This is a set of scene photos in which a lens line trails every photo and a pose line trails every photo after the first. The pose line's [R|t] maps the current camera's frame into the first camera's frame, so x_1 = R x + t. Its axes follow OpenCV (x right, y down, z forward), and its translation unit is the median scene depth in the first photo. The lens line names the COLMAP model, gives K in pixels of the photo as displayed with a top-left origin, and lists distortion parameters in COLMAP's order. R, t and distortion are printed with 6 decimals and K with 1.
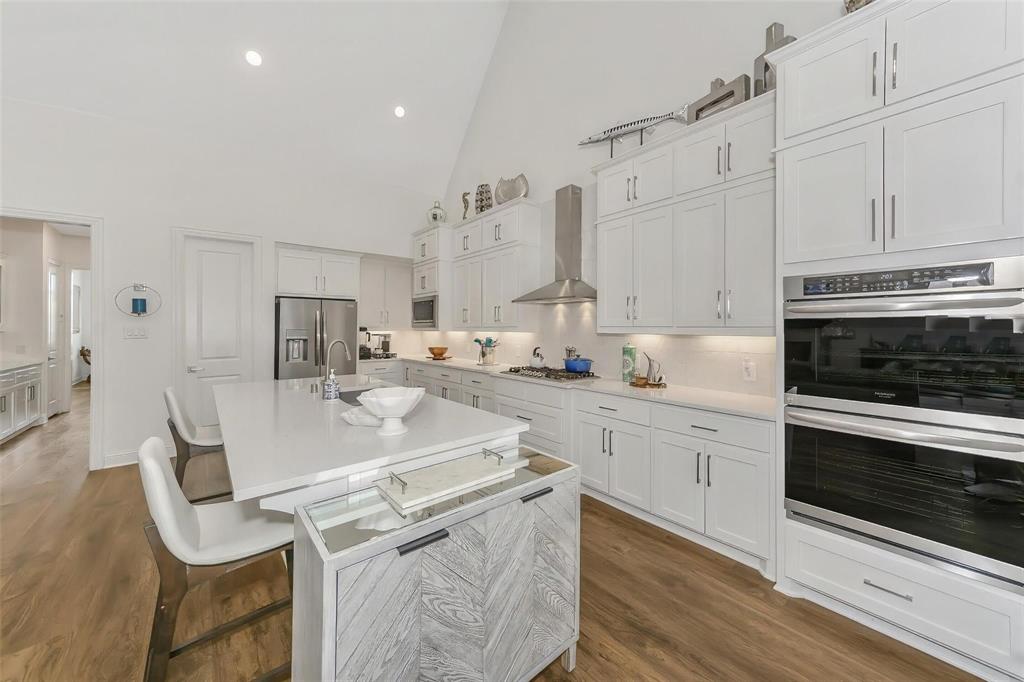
lens RADIAL K [[369.3, 0, 510.5], [0, 369.3, 308.4], [0, 0, 1]] dist [0.006937, -0.000643]
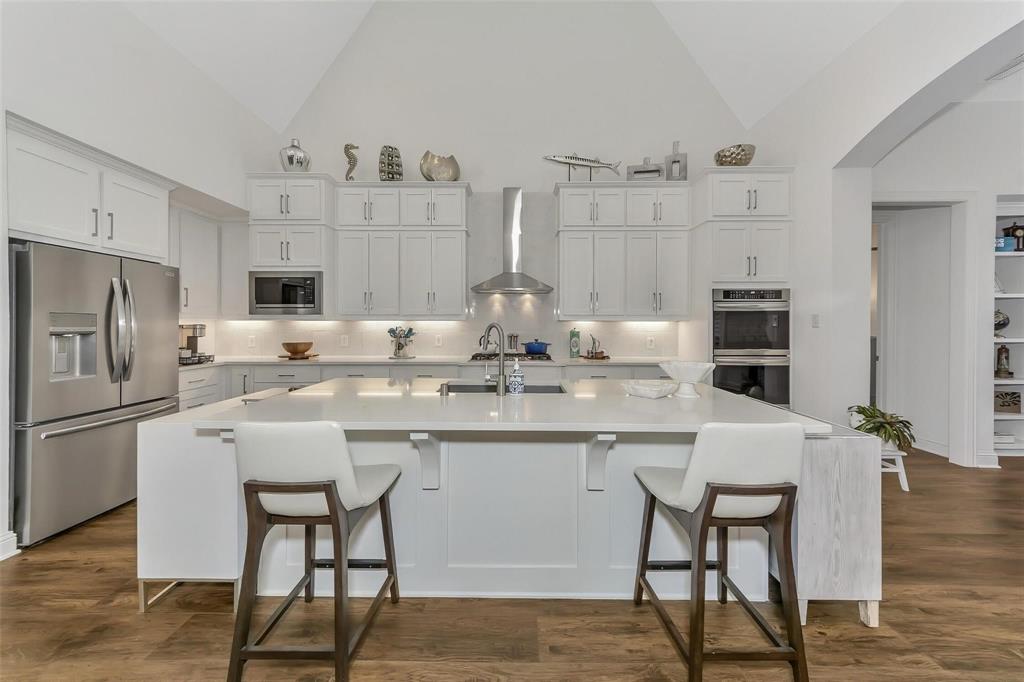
lens RADIAL K [[369.3, 0, 516.7], [0, 369.3, 320.8], [0, 0, 1]] dist [0.006937, -0.000643]
pose [[0.626989, 0.003810, 0.779019, -0.602662], [-0.040662, 0.998785, 0.027841, 0.030131], [-0.777966, -0.049132, 0.626382, 0.248290]]
